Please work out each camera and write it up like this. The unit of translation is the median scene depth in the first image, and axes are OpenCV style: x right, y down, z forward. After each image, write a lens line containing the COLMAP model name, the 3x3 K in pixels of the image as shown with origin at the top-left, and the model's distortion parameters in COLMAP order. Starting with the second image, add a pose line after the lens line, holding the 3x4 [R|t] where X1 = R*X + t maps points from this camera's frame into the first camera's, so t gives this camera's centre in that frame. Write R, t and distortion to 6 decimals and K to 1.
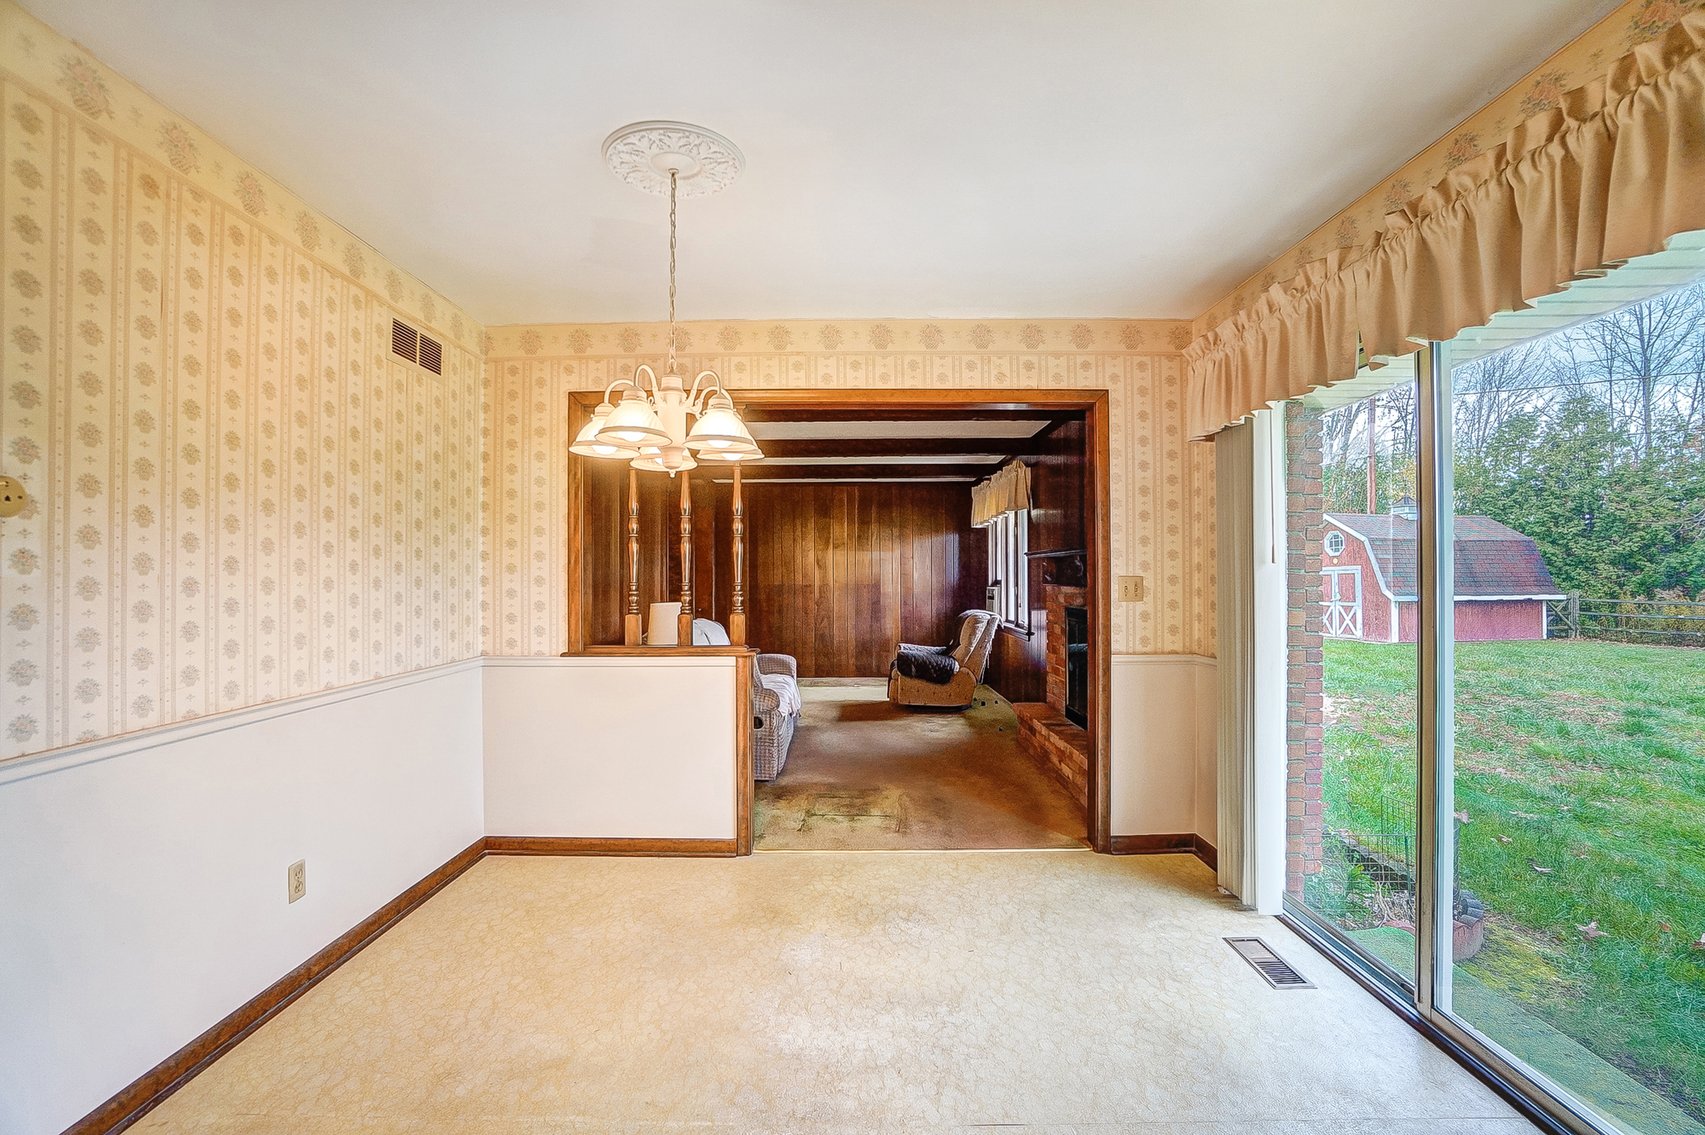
lens RADIAL K [[762.8, 0, 839.4], [0, 762.8, 567.9], [0, 0, 1]] dist [-0.070820, 0.025793]
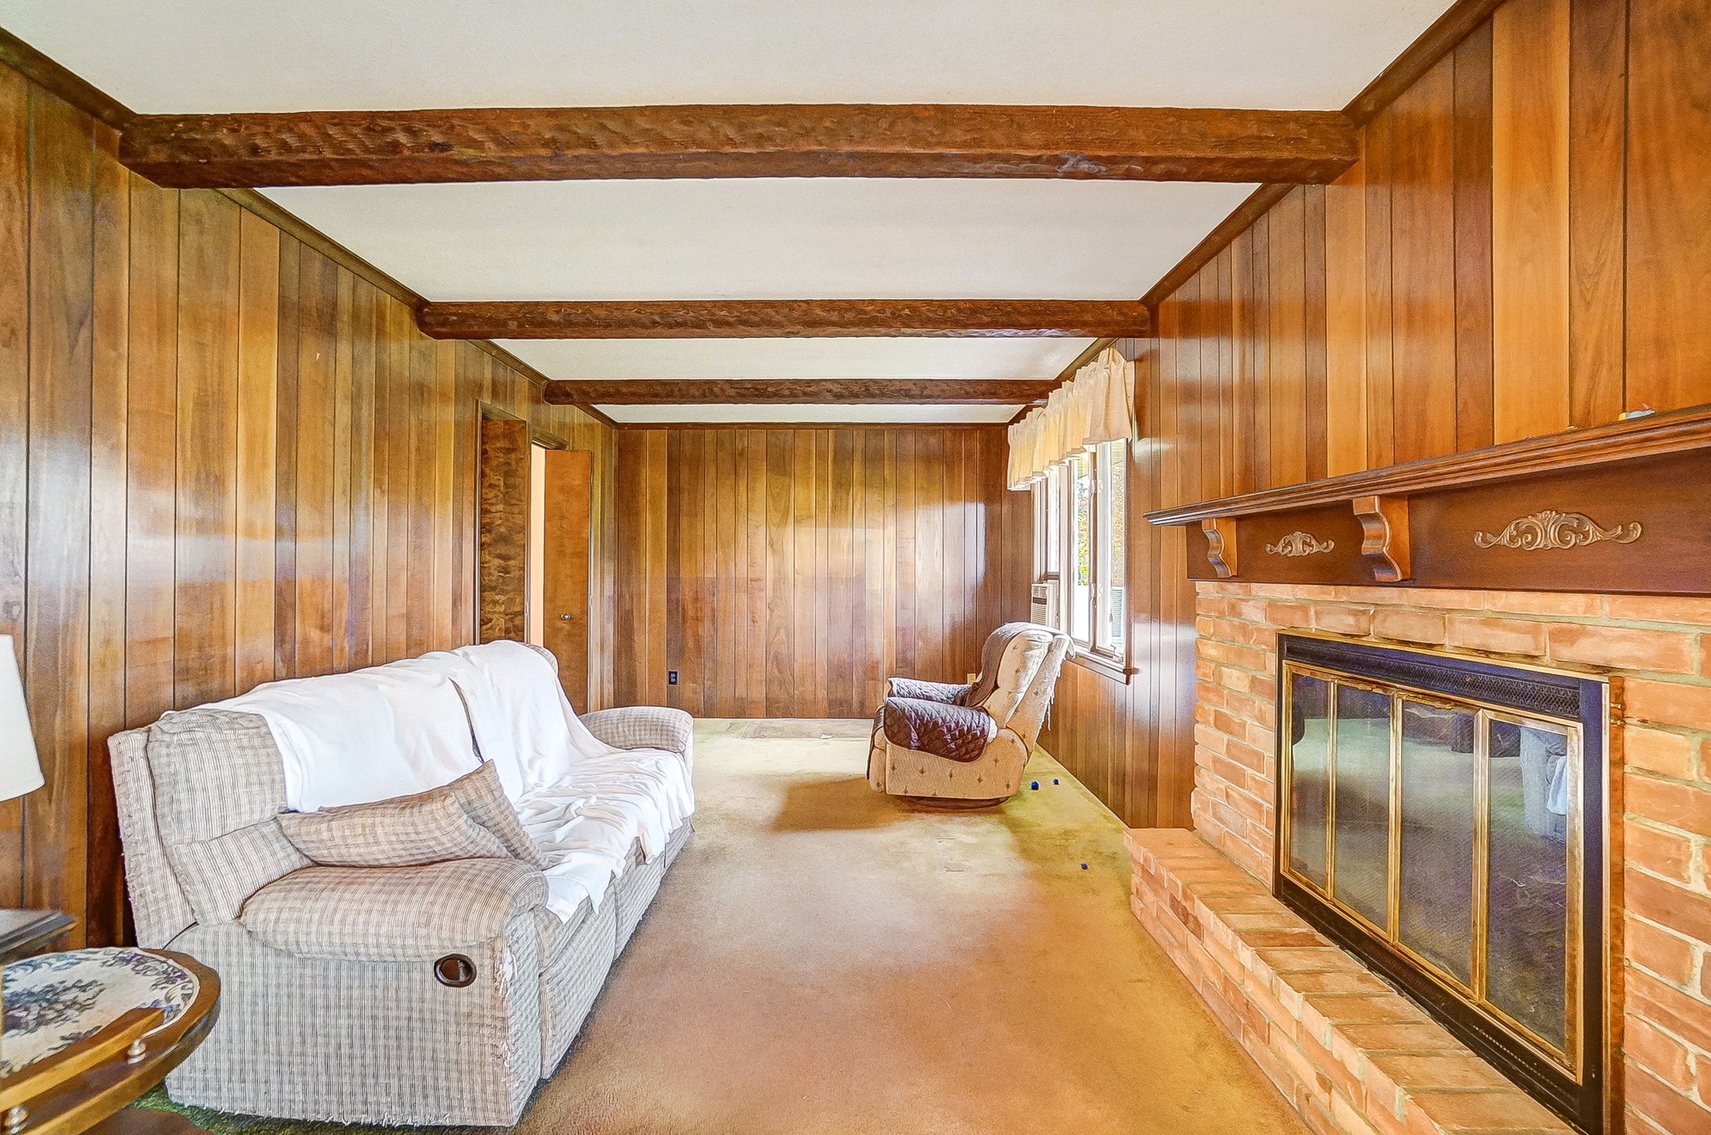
lens RADIAL K [[765.5, 0, 842.3], [0, 765.5, 567.9], [0, 0, 1]] dist [-0.070820, 0.025793]
pose [[0.999971, 0.007611, 0.000399, 0.037084], [-0.007613, 0.999949, 0.006578, 0.009313], [-0.000349, -0.006581, 0.999978, 0.372784]]
